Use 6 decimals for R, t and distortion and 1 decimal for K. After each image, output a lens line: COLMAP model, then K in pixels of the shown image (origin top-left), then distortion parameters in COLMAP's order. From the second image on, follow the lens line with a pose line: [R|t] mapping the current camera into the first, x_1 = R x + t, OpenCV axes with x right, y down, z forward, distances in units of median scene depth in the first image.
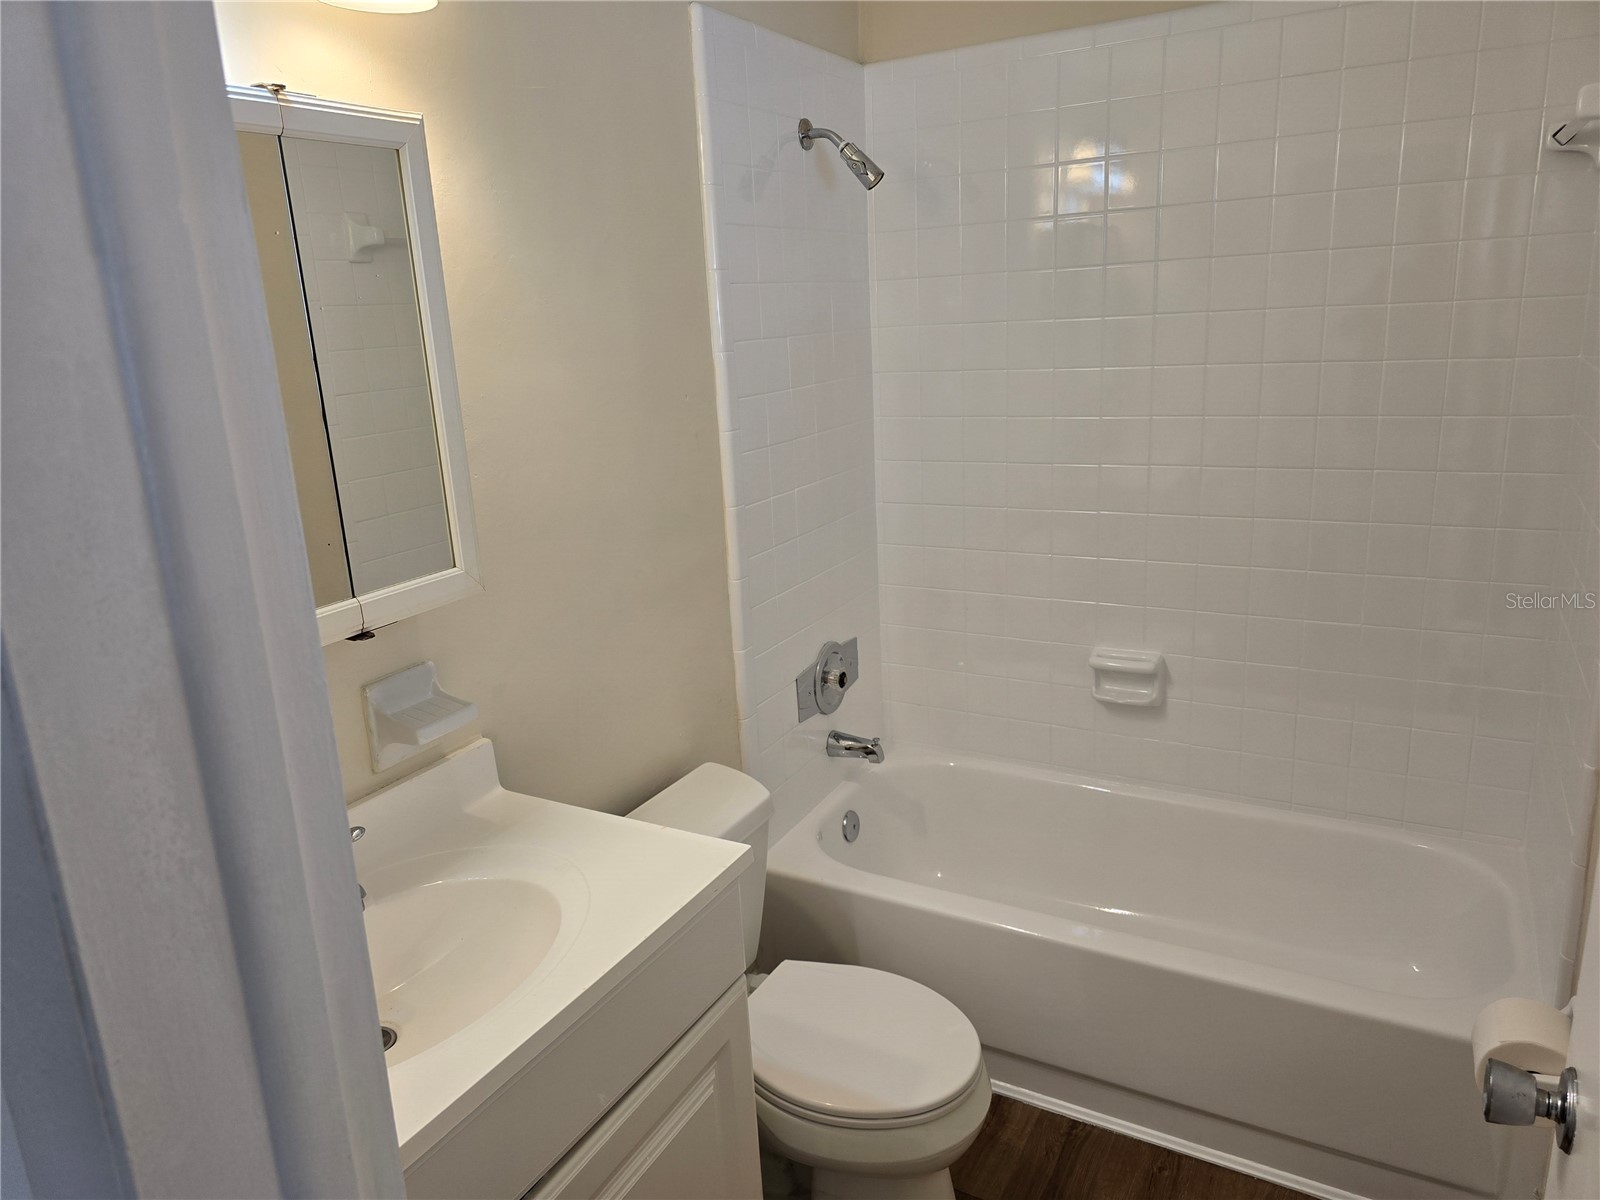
lens RADIAL K [[1095.2, 0, 793.3], [0, 1095.2, 591.7], [0, 0, 1]] dist [0.068439, -0.071445]
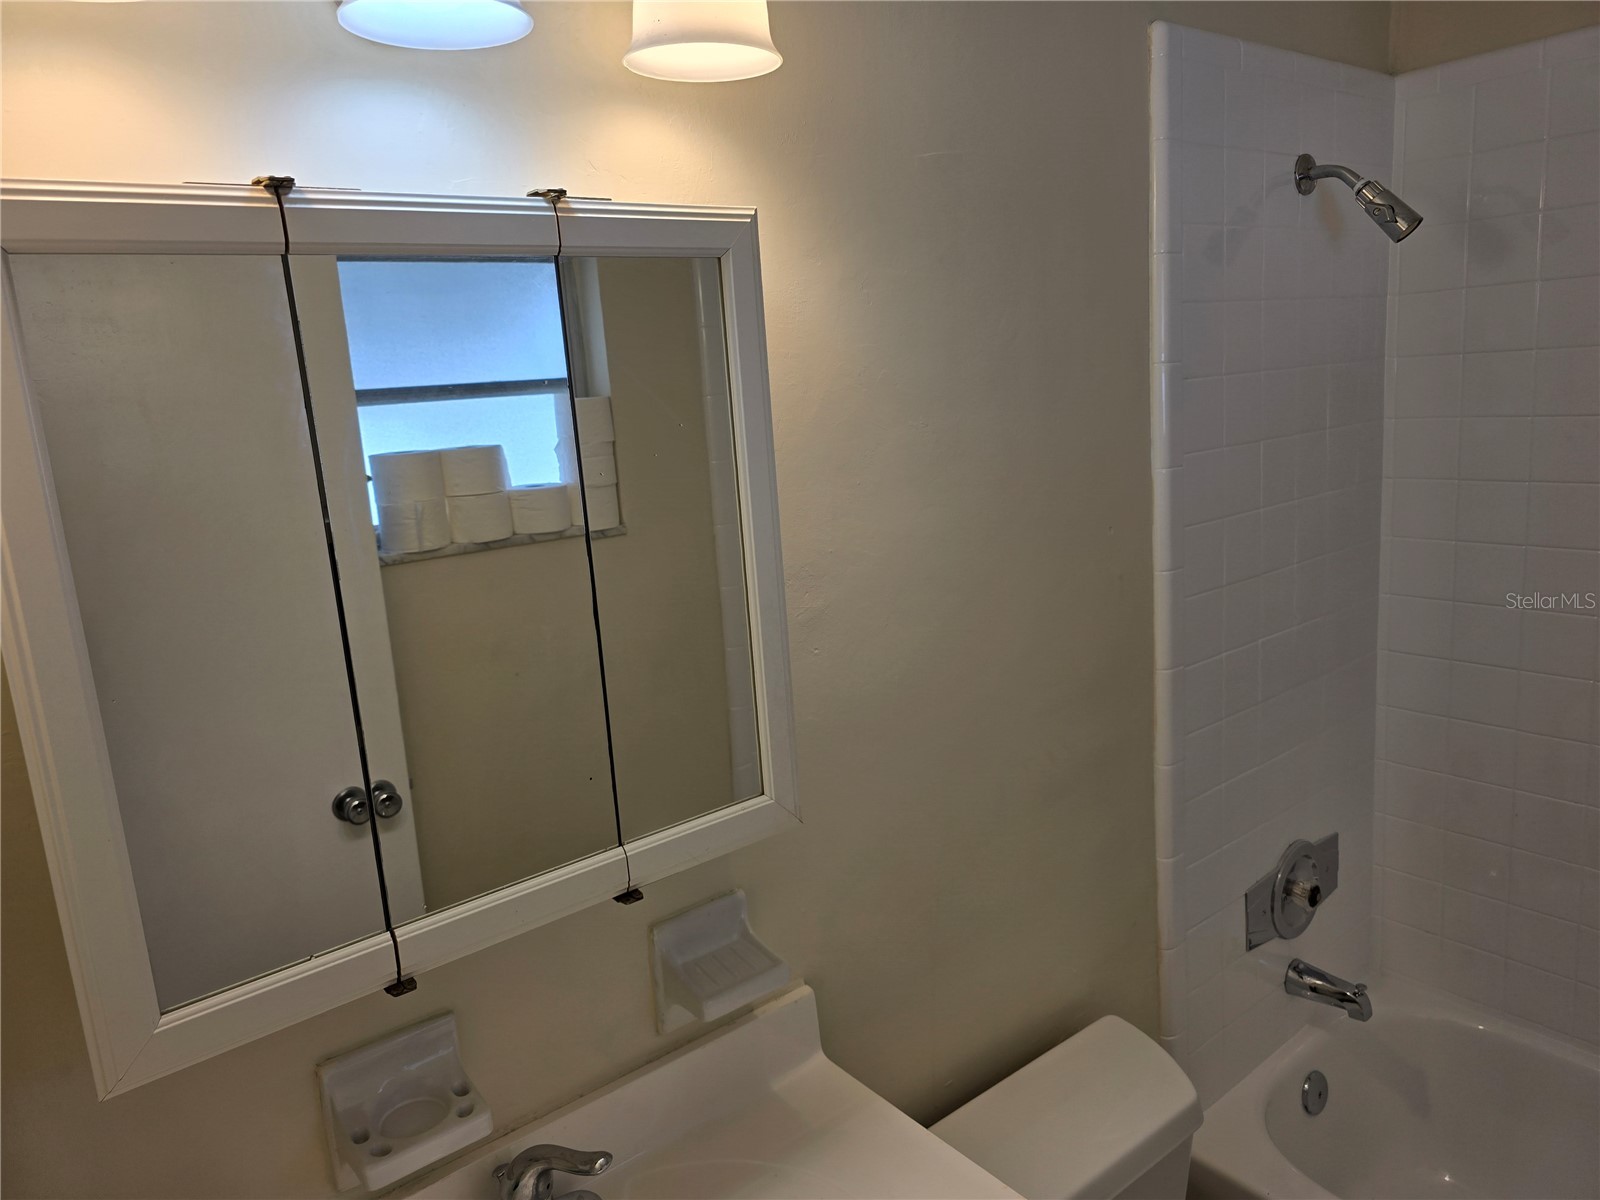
lens RADIAL K [[1088.0, 0, 801.5], [0, 1088.0, 586.5], [0, 0, 1]] dist [0.051063, -0.048823]
pose [[0.923928, 0.056858, -0.378318, -0.006143], [-0.072273, 0.997028, -0.026660, -0.092498], [0.375678, 0.051974, 0.925292, 0.199673]]
